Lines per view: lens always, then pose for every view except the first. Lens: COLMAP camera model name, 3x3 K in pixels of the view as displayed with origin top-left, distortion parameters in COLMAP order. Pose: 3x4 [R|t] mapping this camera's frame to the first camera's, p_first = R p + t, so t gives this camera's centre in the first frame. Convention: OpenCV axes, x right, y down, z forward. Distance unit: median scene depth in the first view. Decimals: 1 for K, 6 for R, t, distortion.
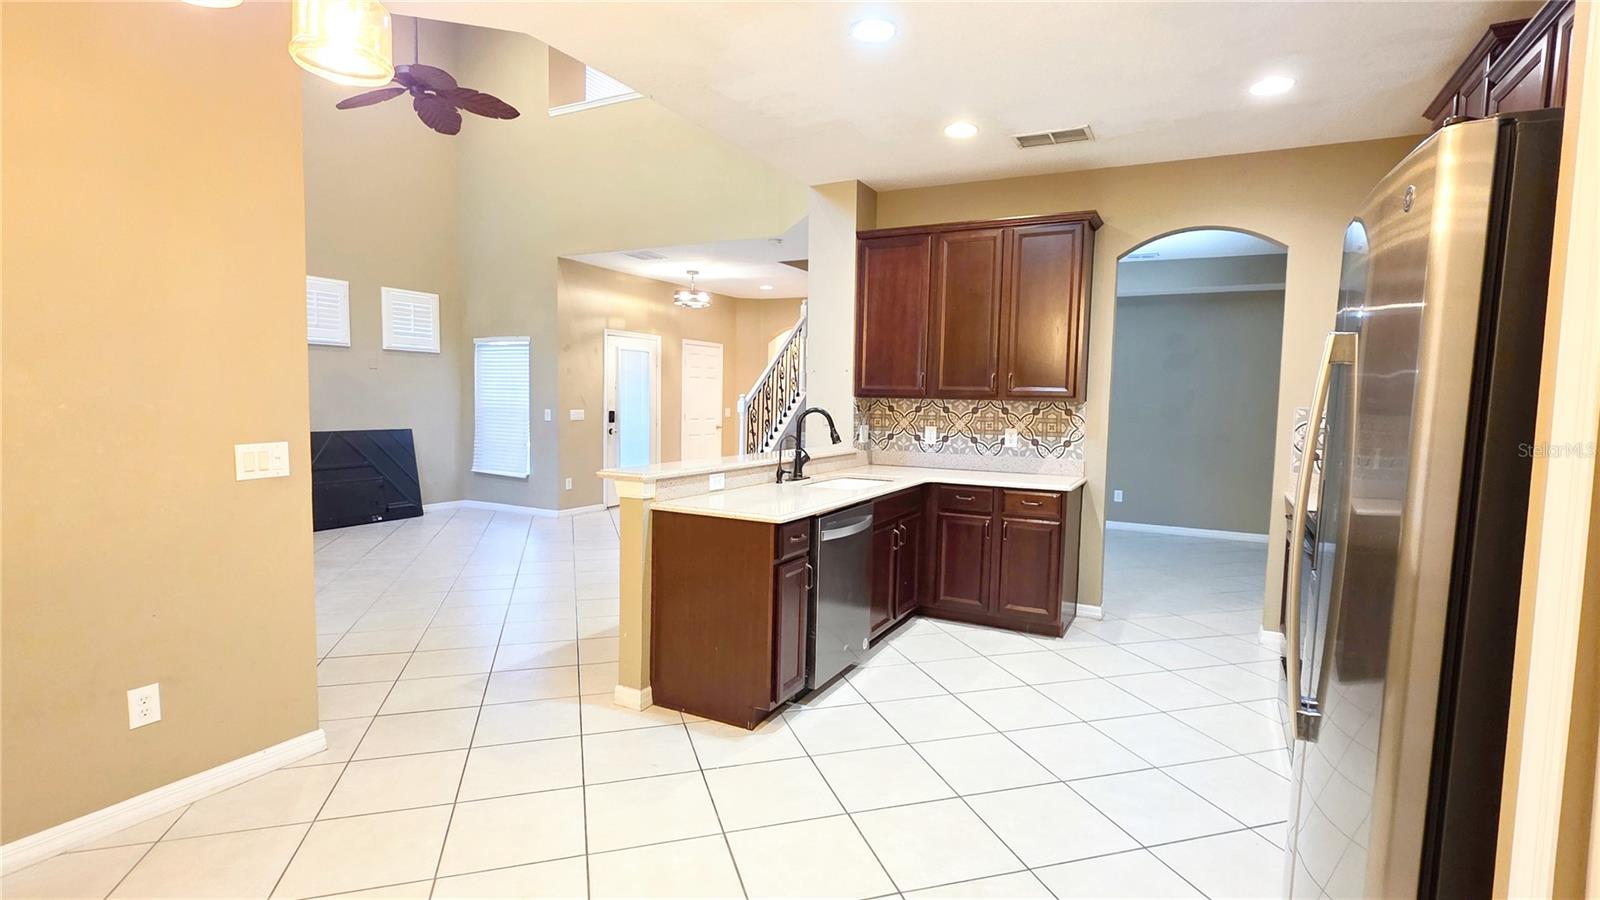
lens RADIAL K [[758.7, 0, 800.0], [0, 758.7, 450.0], [0, 0, 1]] dist [0.001184, 0.000092]
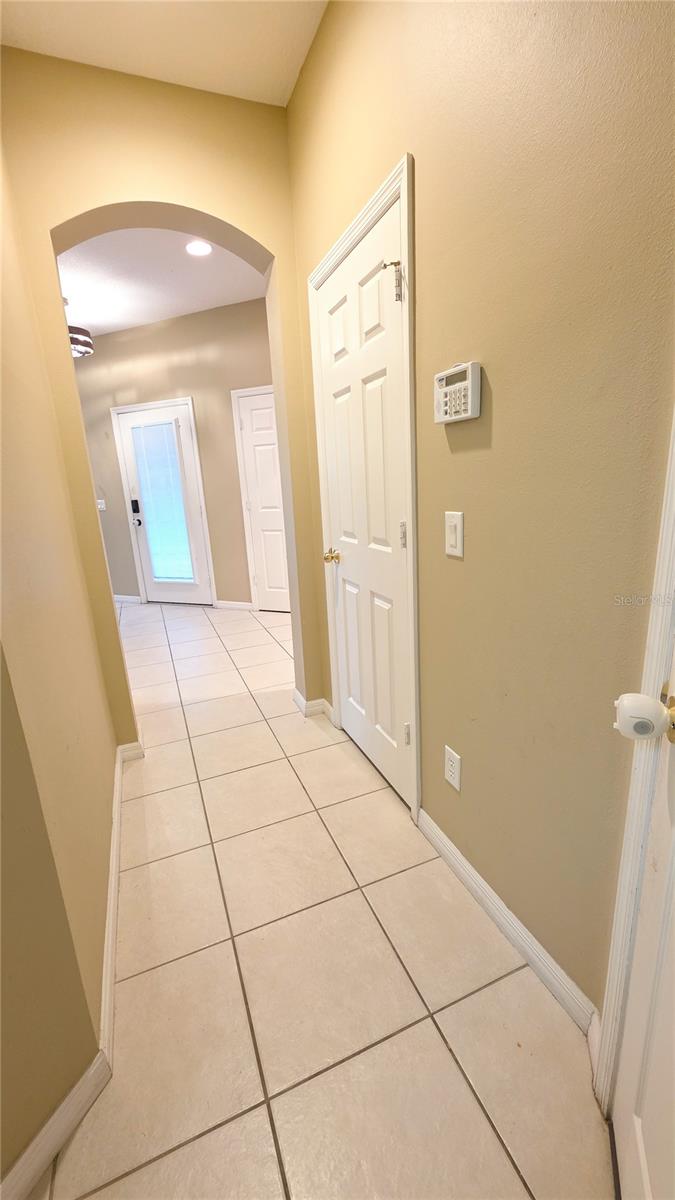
lens RADIAL K [[479.3, 0, 337.5], [0, 479.3, 600.0], [0, 0, 1]] dist [-0.000107, -0.000099]
pose [[0.089956, 0.219428, -0.971473, 0.646005], [-0.014292, 0.975611, 0.219039, -0.112991], [0.995843, -0.005820, 0.090898, 2.108714]]
